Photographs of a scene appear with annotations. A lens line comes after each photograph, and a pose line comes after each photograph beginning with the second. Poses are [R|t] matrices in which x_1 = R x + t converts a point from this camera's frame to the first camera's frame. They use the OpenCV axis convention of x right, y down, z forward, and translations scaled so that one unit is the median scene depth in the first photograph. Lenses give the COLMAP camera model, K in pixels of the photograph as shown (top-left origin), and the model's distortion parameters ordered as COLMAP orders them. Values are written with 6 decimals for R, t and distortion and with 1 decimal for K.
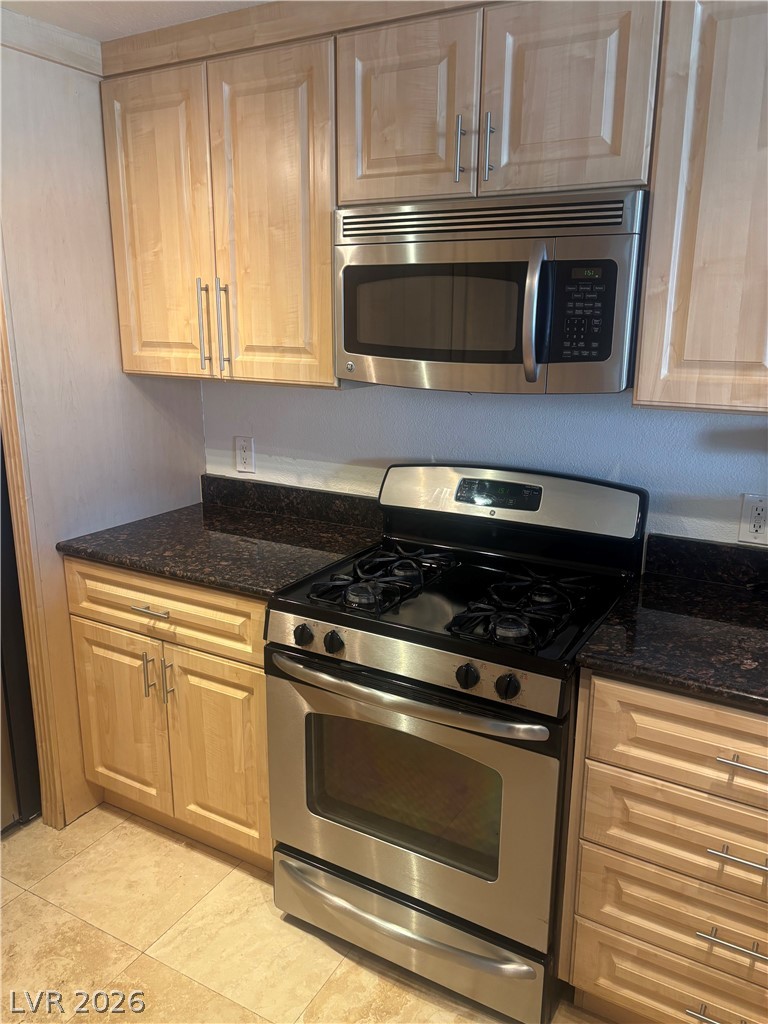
lens RADIAL K [[772.2, 0, 394.2], [0, 772.2, 510.2], [0, 0, 1]] dist [0.041945, -0.033423]
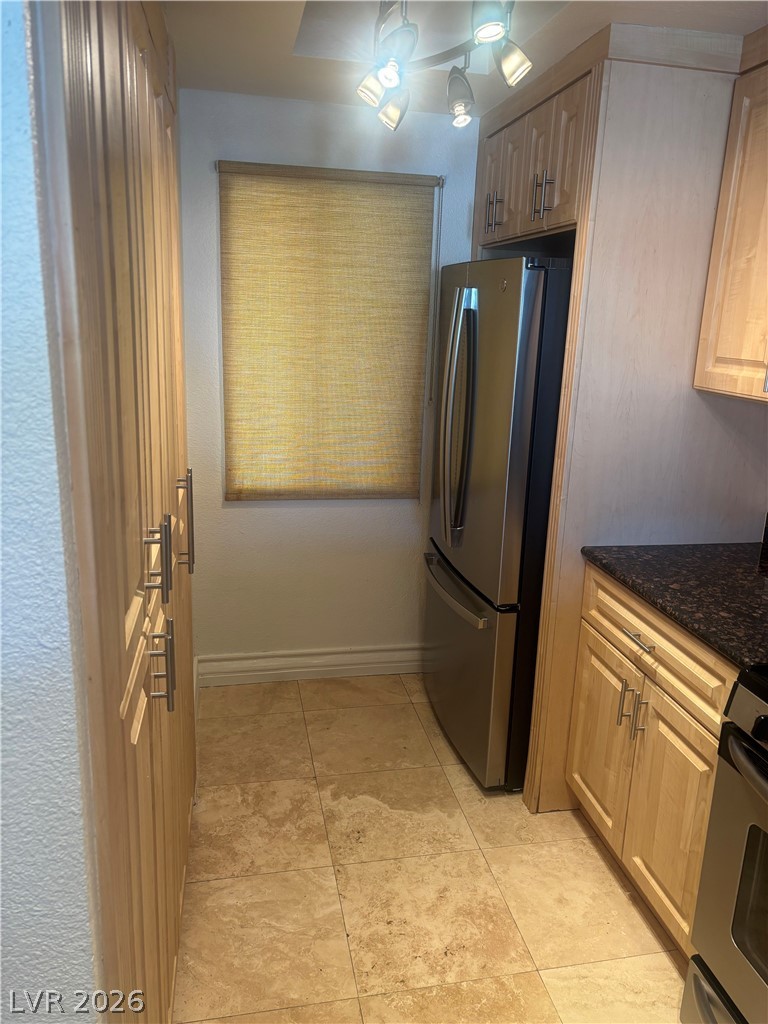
lens RADIAL K [[772.2, 0, 384.0], [0, 772.2, 509.6], [0, 0, 1]] dist [0.041945, -0.033423]
pose [[0.662445, 0.205014, -0.720511, 0.124551], [-0.217952, 0.972960, 0.076459, -0.027415], [0.716703, 0.106387, 0.689215, 0.108971]]
